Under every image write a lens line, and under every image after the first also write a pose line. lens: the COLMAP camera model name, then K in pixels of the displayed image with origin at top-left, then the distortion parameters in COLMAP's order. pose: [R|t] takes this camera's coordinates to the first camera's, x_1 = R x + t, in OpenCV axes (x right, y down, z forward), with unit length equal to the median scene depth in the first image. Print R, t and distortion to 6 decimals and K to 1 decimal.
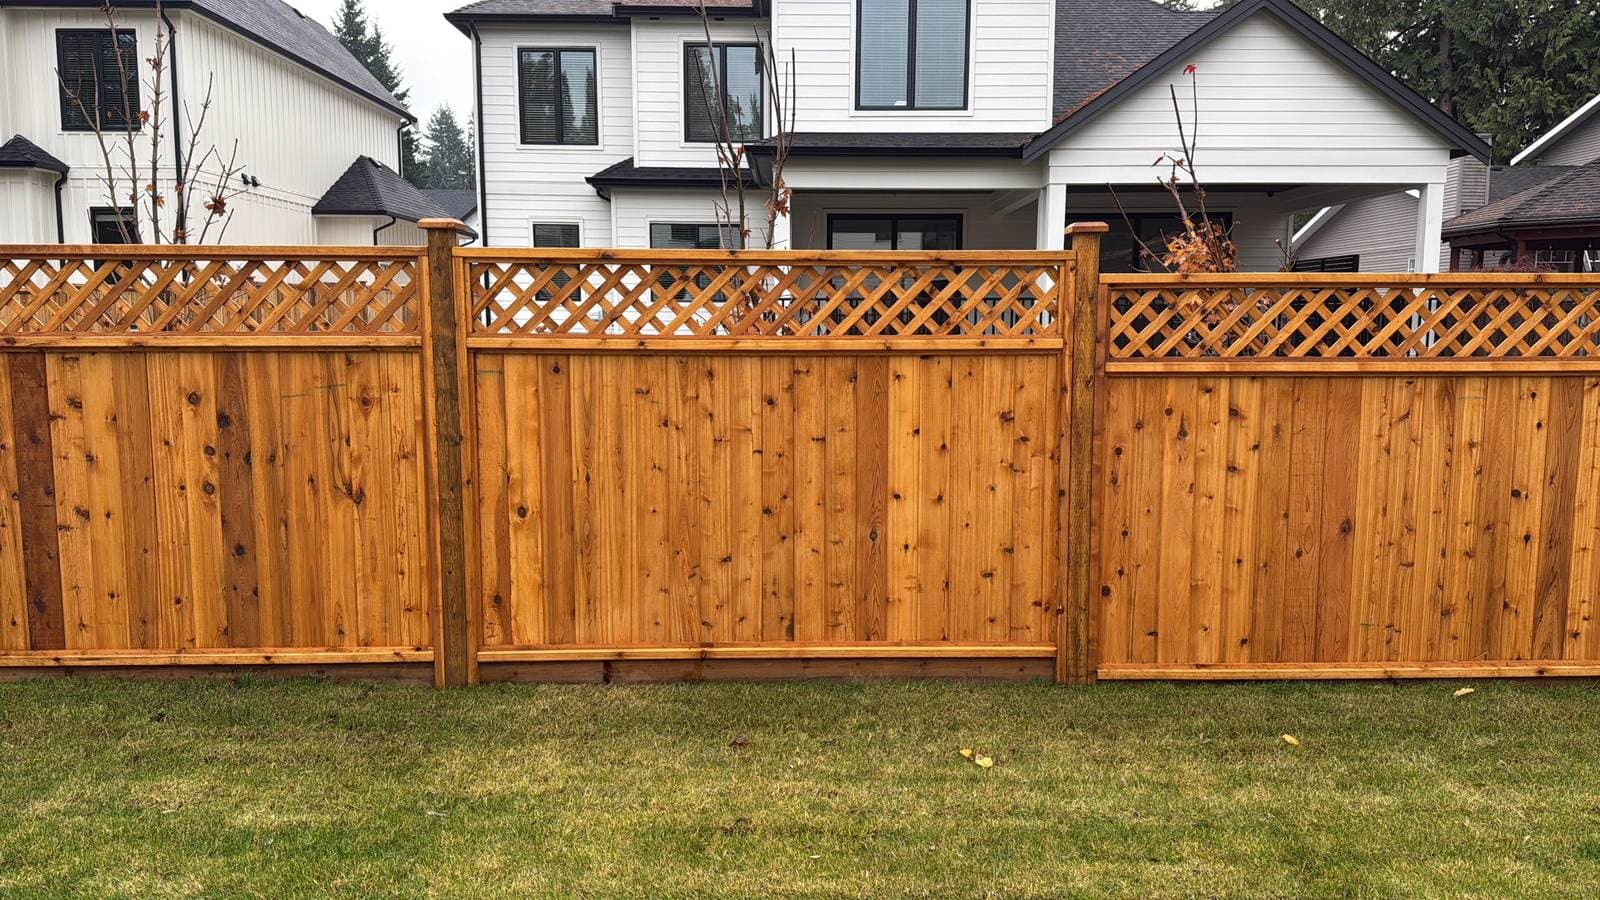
lens RADIAL K [[1127.5, 0, 803.1], [0, 1127.5, 451.9], [0, 0, 1]] dist [-0.007155, -0.017196]
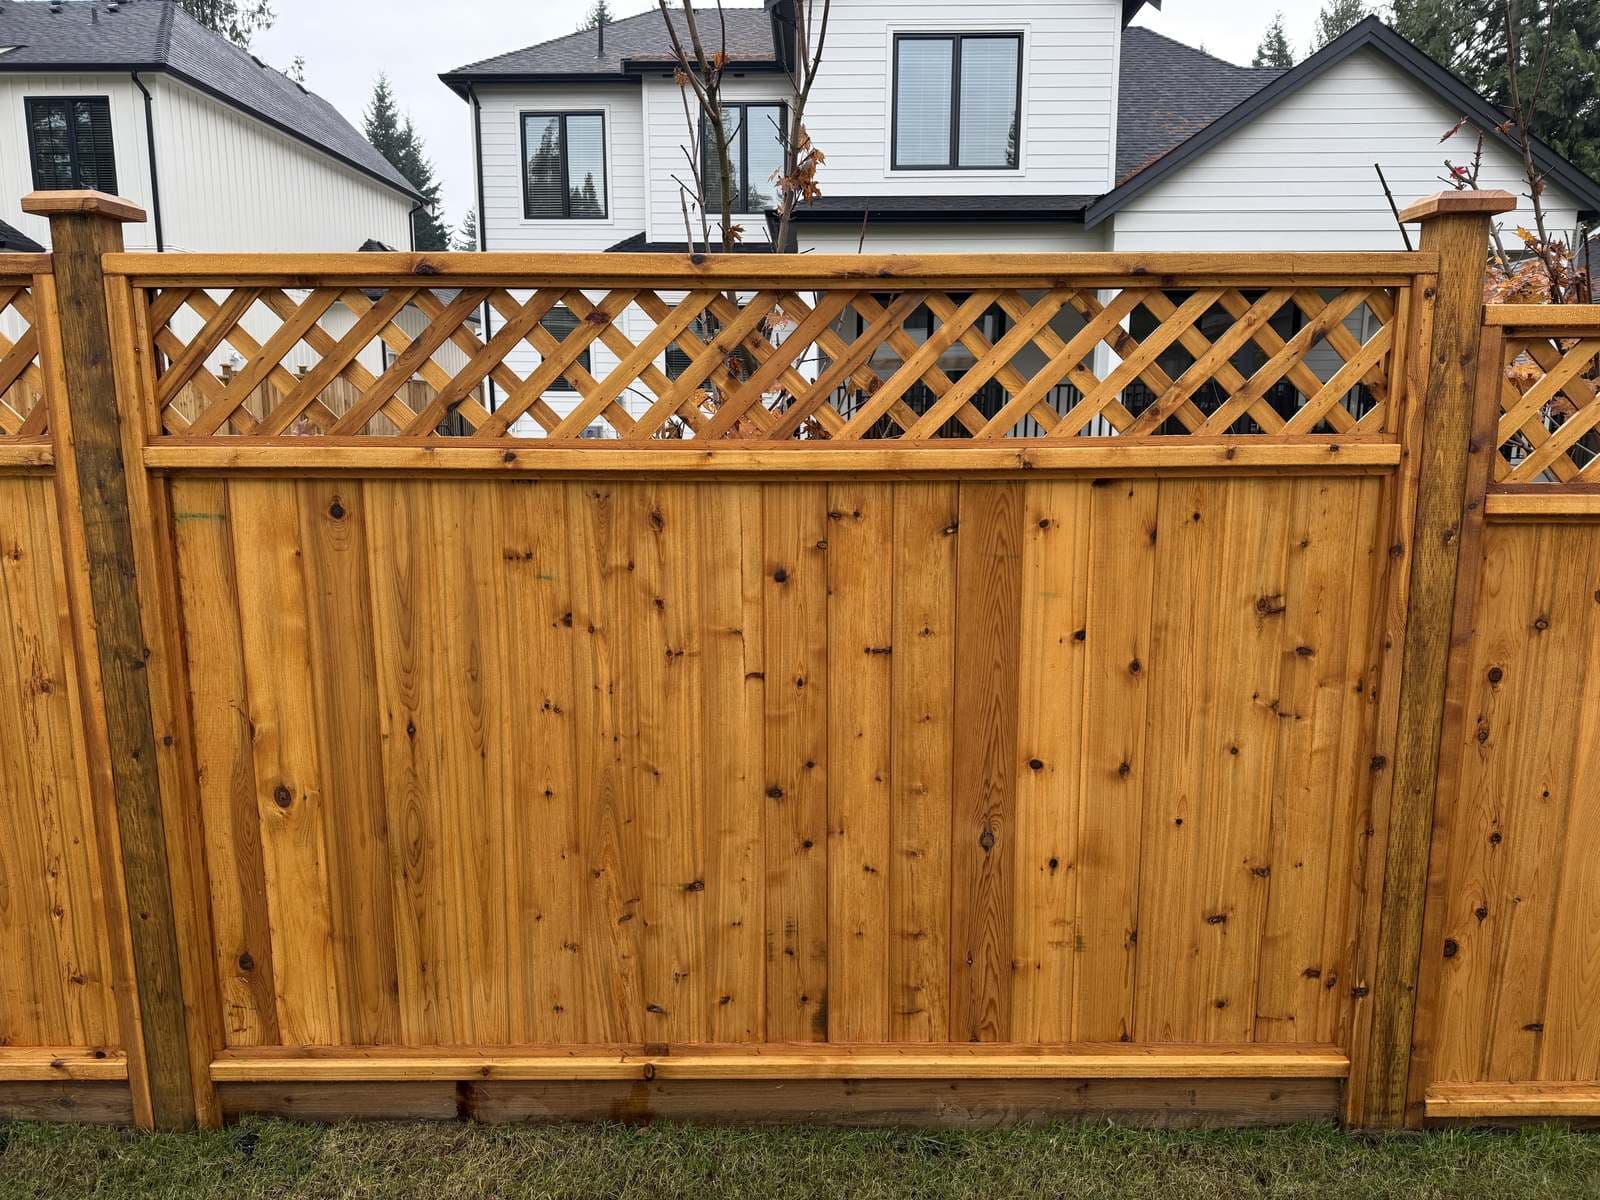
lens RADIAL K [[1099.9, 0, 800.5], [0, 1099.9, 601.7], [0, 0, 1]] dist [-0.007051, -0.014772]
pose [[0.999647, 0.000606, -0.026574, -0.007625], [0.000868, 0.998463, 0.055420, -0.058795], [0.026567, -0.055424, 0.998109, 0.519954]]
